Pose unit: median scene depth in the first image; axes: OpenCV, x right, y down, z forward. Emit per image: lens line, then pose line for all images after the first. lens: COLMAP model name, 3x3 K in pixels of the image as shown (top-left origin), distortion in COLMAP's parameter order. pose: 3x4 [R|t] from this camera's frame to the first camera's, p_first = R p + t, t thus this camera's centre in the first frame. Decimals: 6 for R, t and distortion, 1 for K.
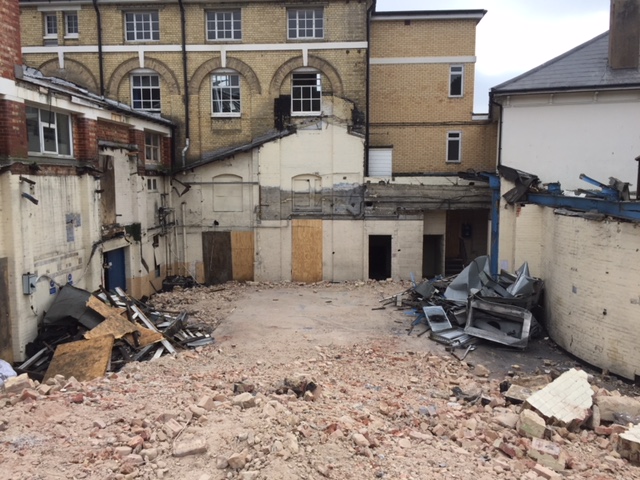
lens RADIAL K [[555.5, 0, 328.3], [0, 555.5, 248.6], [0, 0, 1]] dist [0.075702, -0.094770]
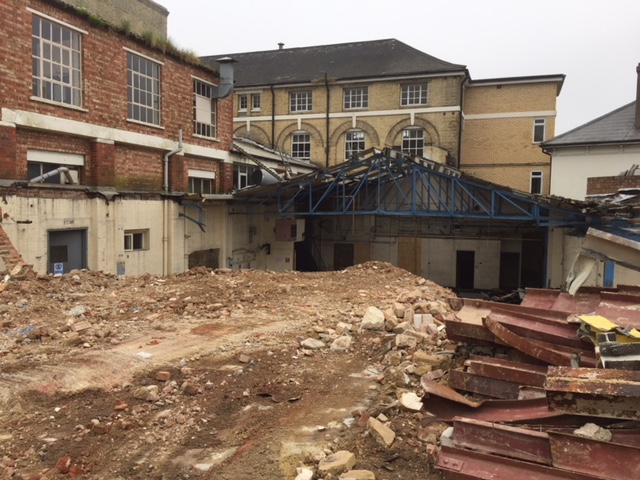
lens RADIAL K [[555.5, 0, 320.4], [0, 555.5, 237.4], [0, 0, 1]] dist [0.075702, -0.094770]
pose [[0.959801, 0.029164, -0.279161, 0.129479], [-0.048426, 0.996879, -0.062353, 0.041585], [0.276471, 0.073365, 0.958218, -0.339878]]
